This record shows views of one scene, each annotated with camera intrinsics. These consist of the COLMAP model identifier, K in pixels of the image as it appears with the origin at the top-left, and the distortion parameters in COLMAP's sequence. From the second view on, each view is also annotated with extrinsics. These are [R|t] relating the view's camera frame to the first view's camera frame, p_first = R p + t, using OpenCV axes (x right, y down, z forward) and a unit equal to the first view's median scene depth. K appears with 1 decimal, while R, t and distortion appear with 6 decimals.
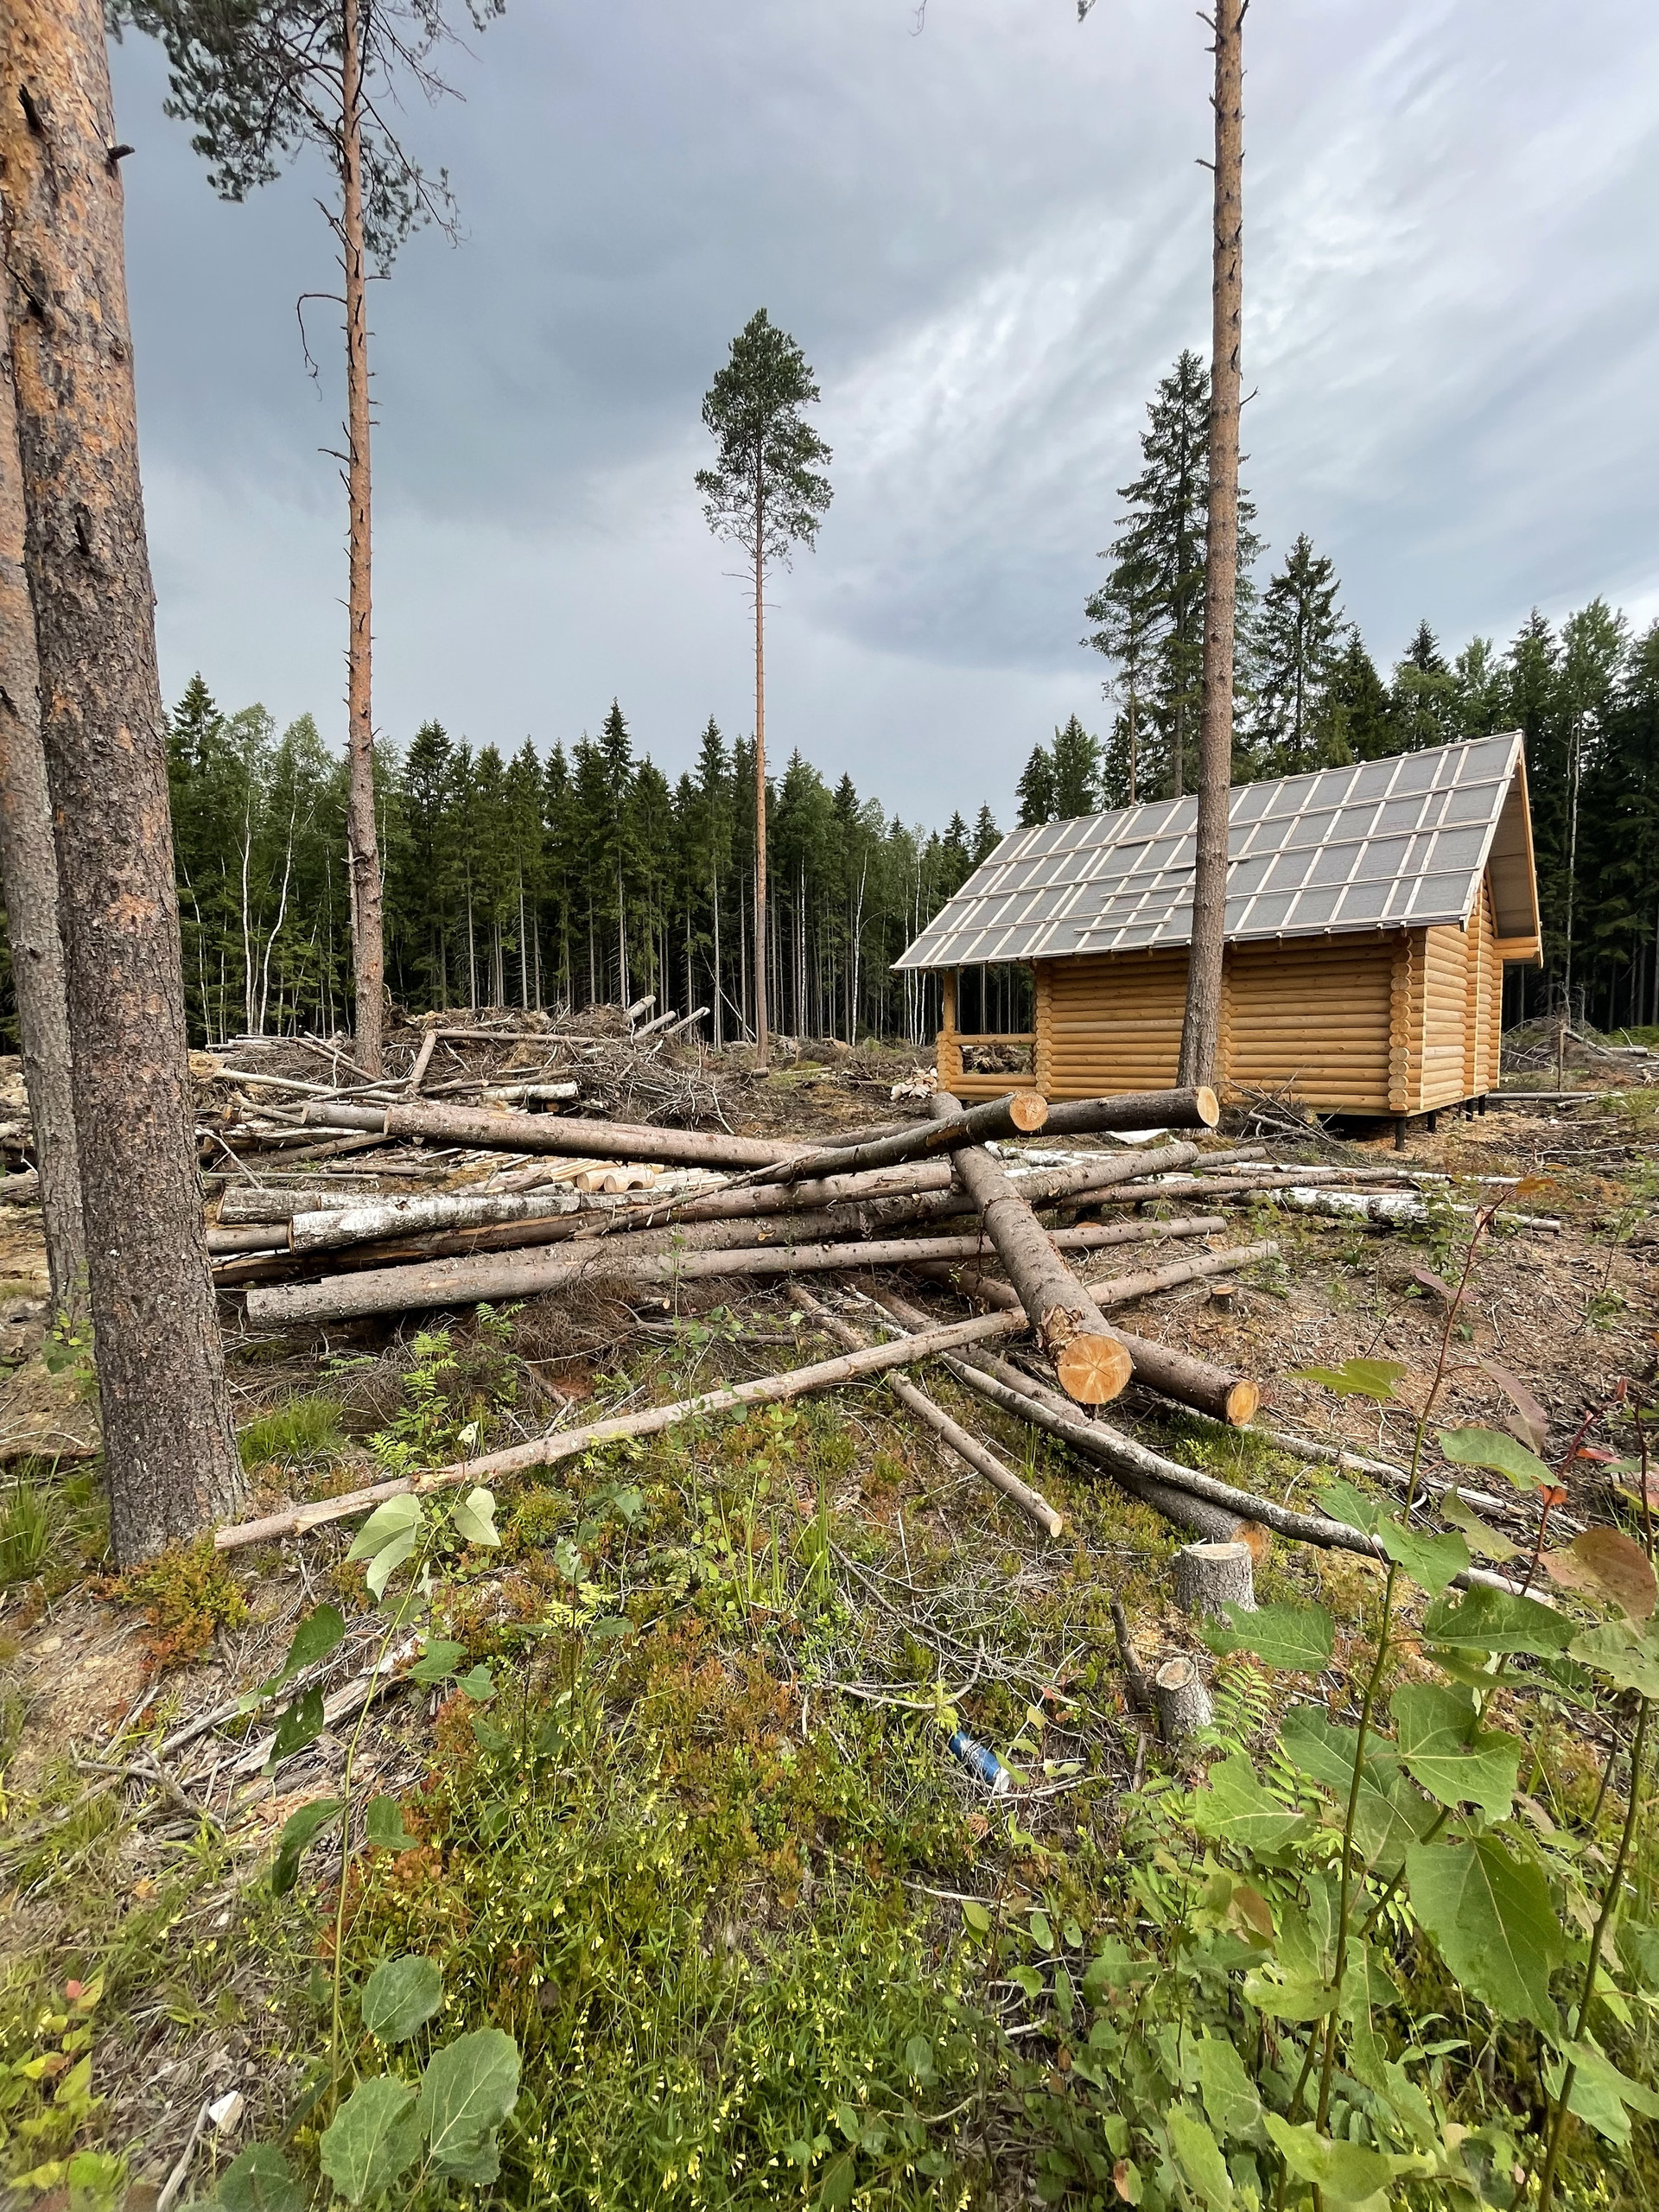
lens RADIAL K [[890.5, 0, 829.5], [0, 890.5, 1106.0], [0, 0, 1]] dist [-0.007148, -0.000024]
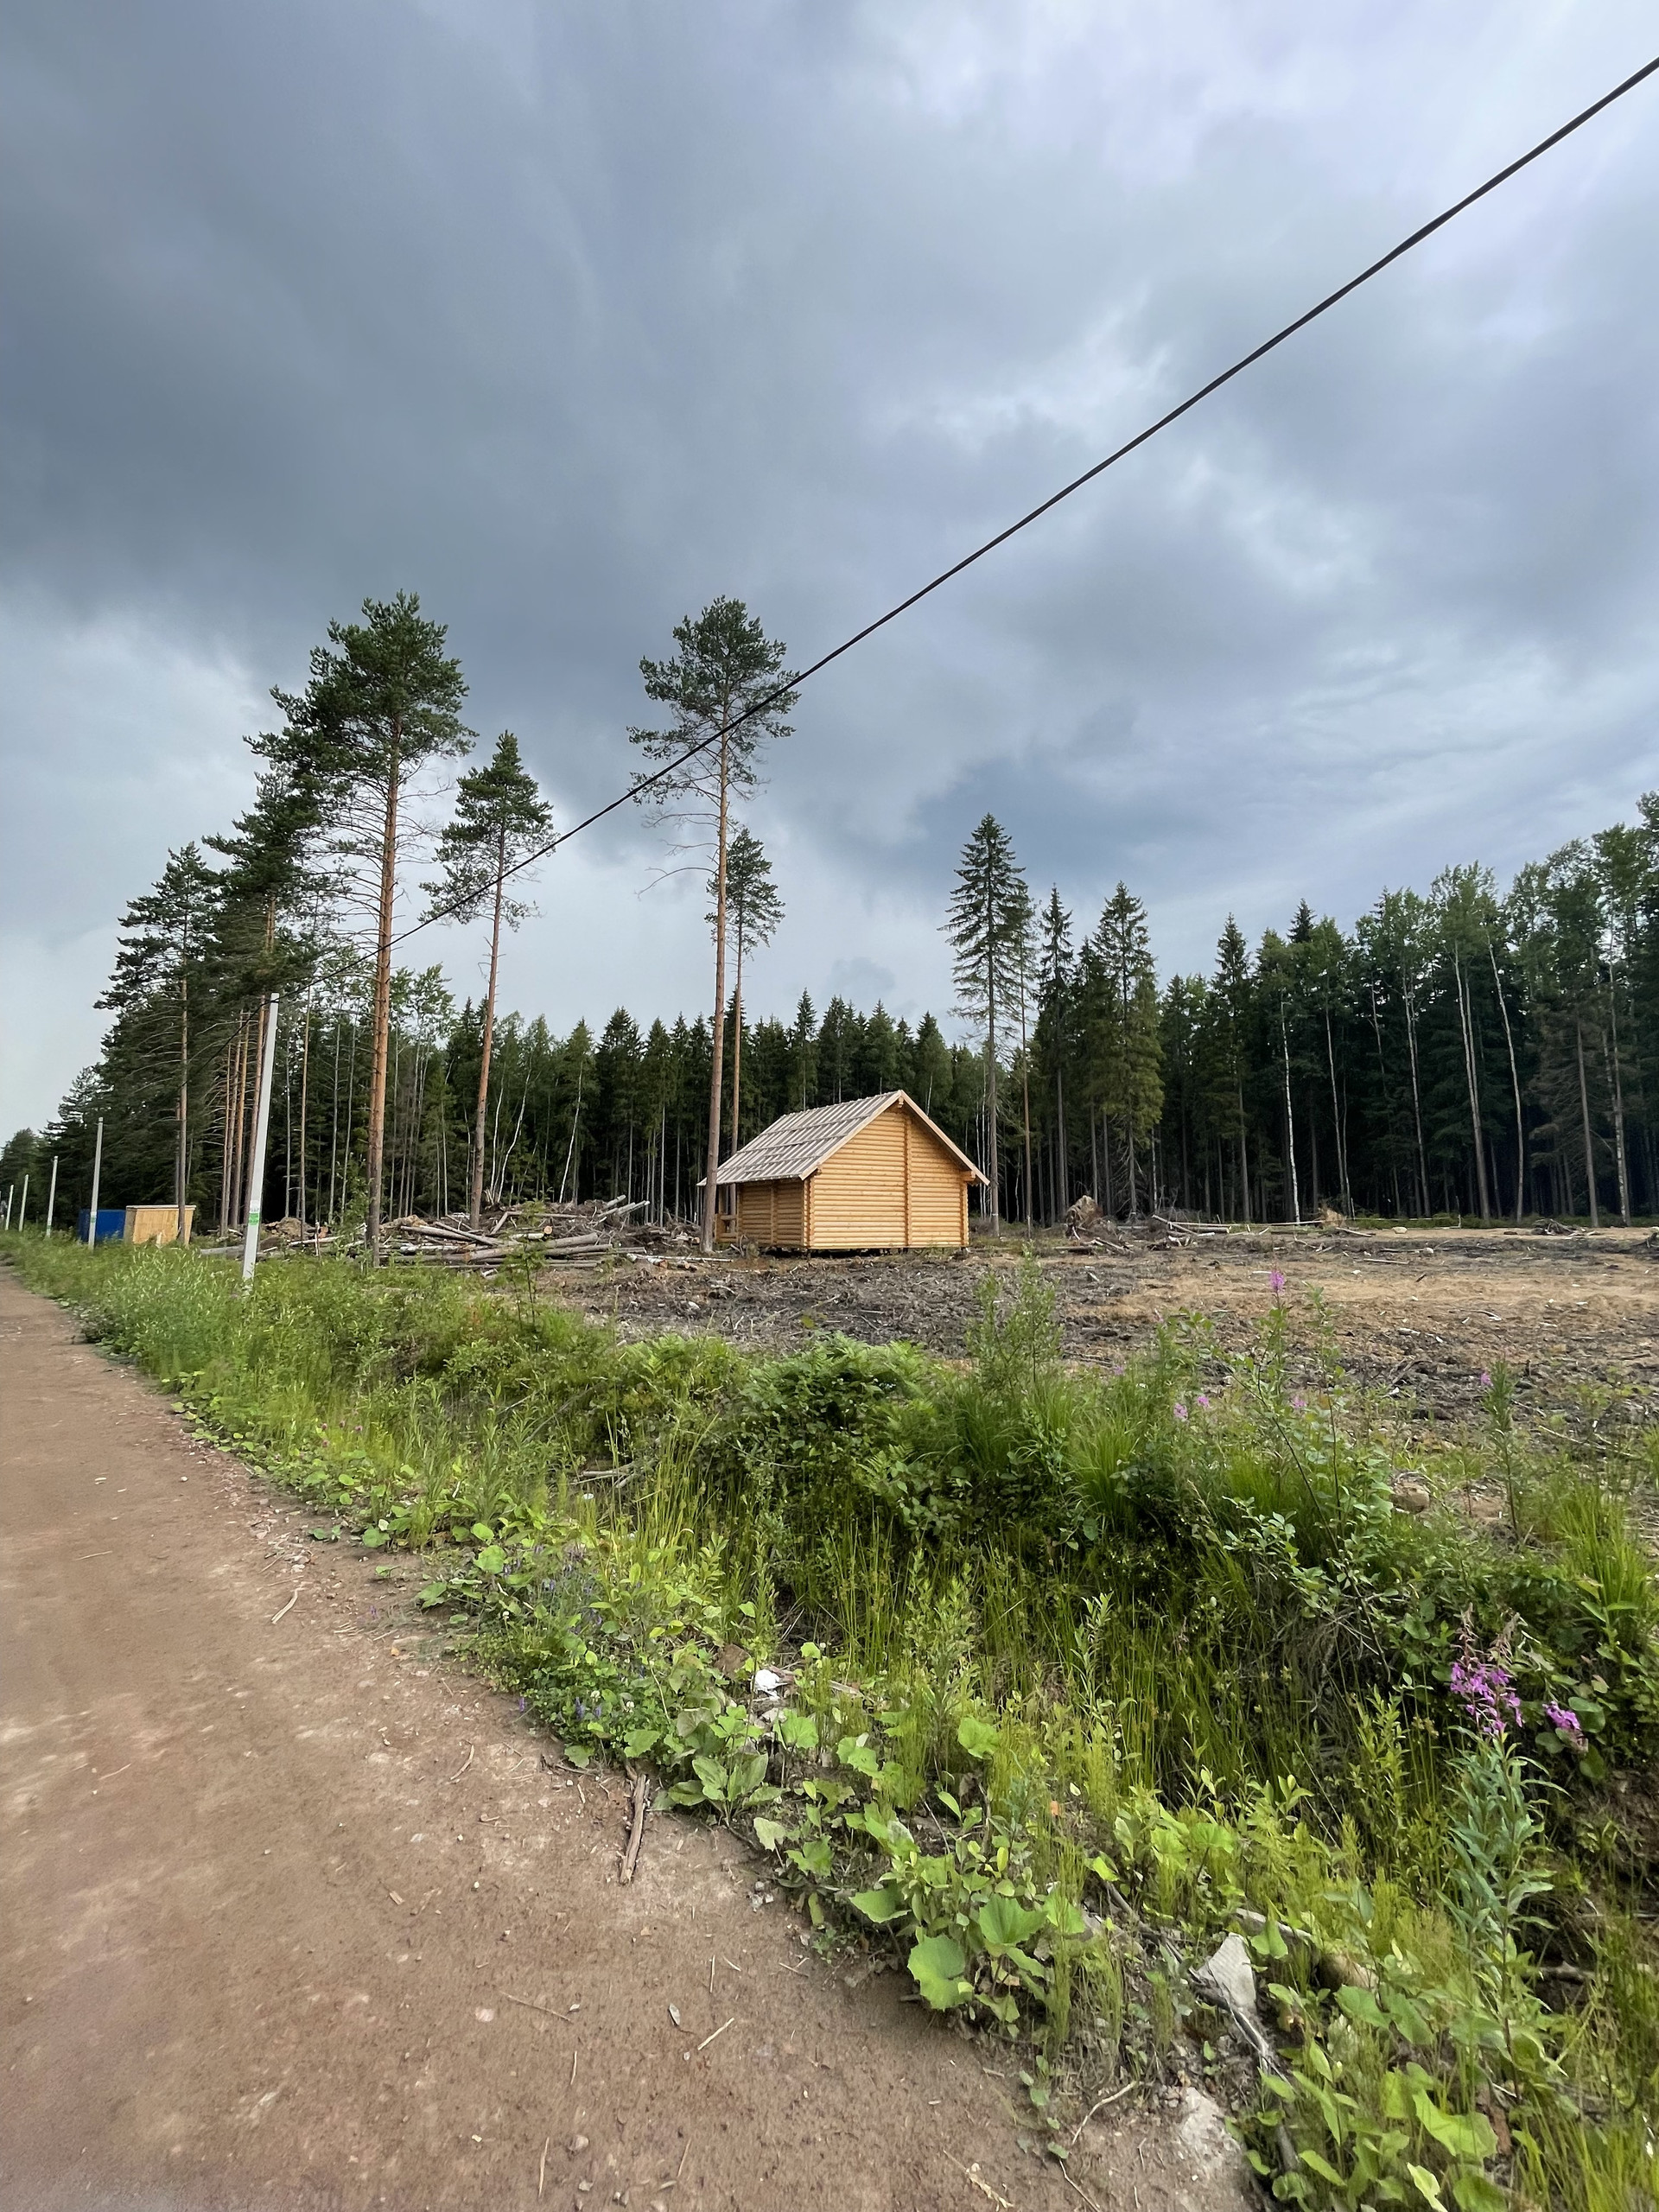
lens RADIAL K [[890.5, 0, 829.5], [0, 890.5, 1106.0], [0, 0, 1]] dist [-0.007148, -0.000024]
pose [[0.964265, -0.024317, -0.263821, 0.354989], [-0.028557, 0.980438, -0.194747, 0.027125], [0.263395, 0.195322, 0.944708, -0.383450]]
